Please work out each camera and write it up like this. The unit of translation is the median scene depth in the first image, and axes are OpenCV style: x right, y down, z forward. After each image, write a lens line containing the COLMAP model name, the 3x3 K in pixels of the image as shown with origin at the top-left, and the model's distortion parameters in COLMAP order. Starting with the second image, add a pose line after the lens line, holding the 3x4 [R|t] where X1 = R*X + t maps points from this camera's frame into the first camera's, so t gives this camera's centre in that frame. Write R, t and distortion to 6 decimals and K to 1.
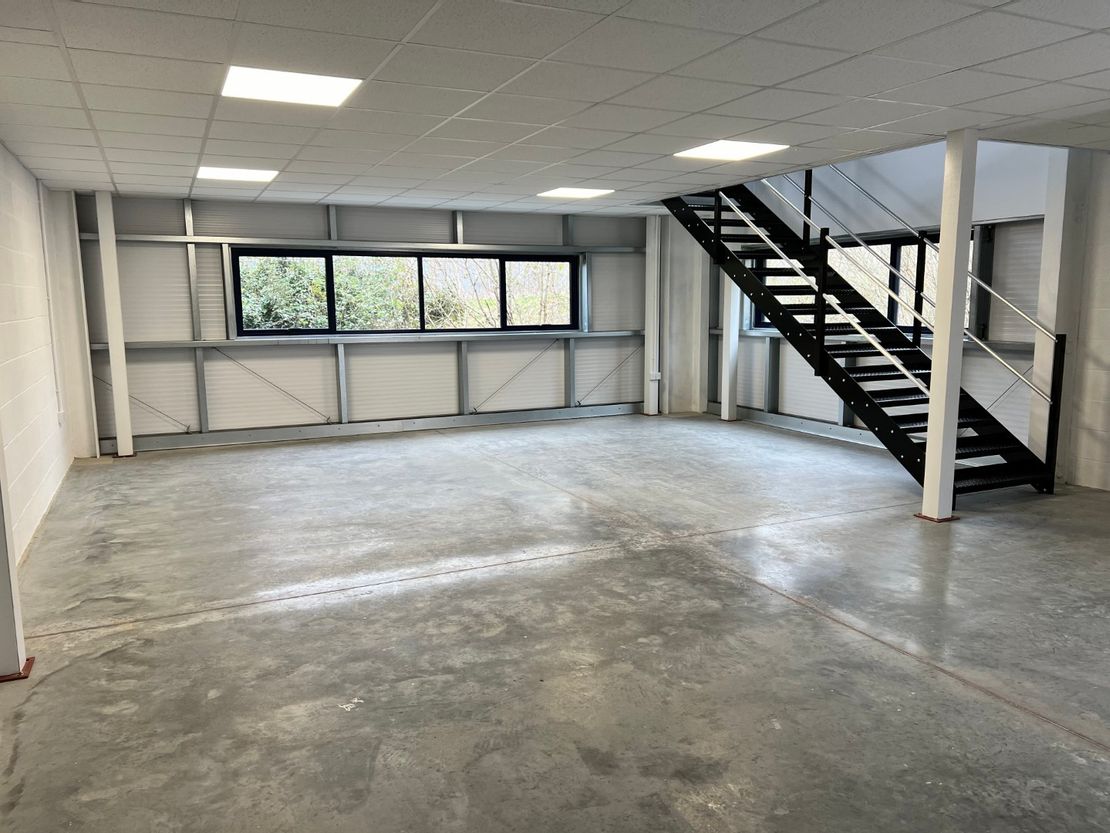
lens RADIAL K [[836.7, 0, 554.3], [0, 836.7, 418.2], [0, 0, 1]] dist [0.056422, -0.043944]
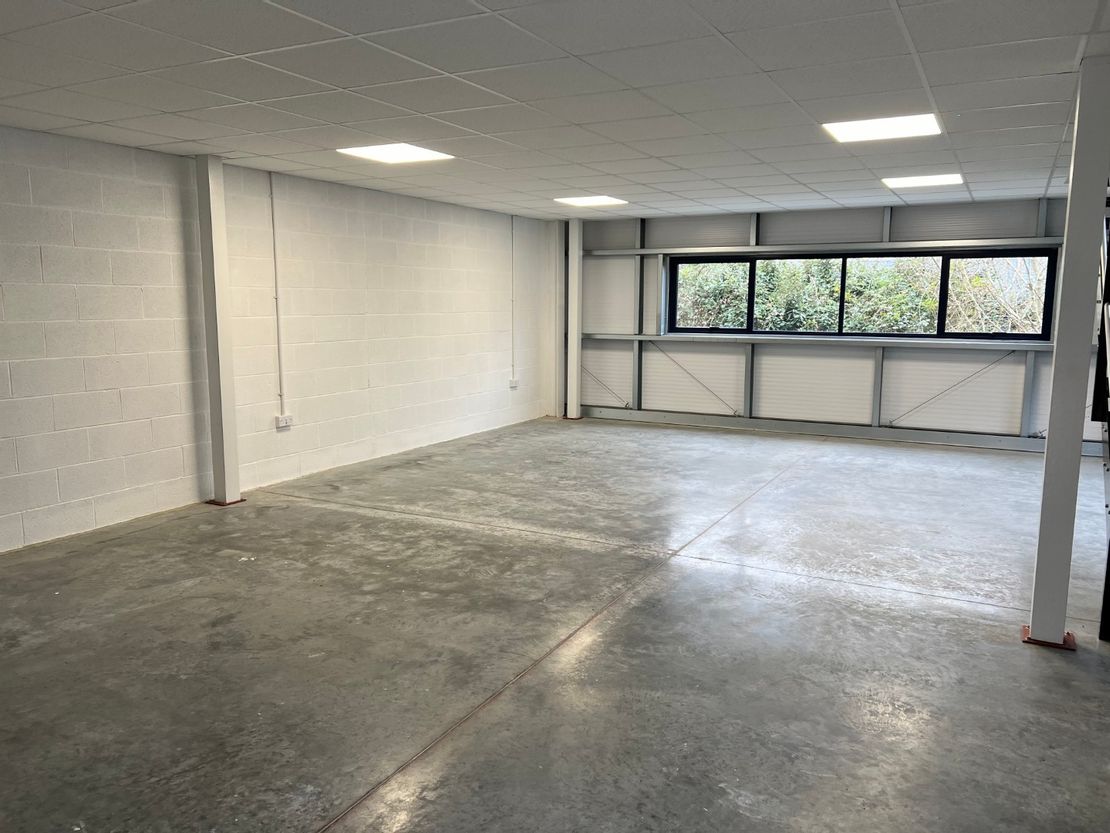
lens RADIAL K [[836.7, 0, 560.9], [0, 836.7, 417.0], [0, 0, 1]] dist [0.056422, -0.043944]
pose [[0.592770, 0.121471, -0.796158, 0.998754], [-0.120075, 0.990841, 0.061774, -0.070114], [0.796370, 0.058981, 0.601927, 0.372962]]
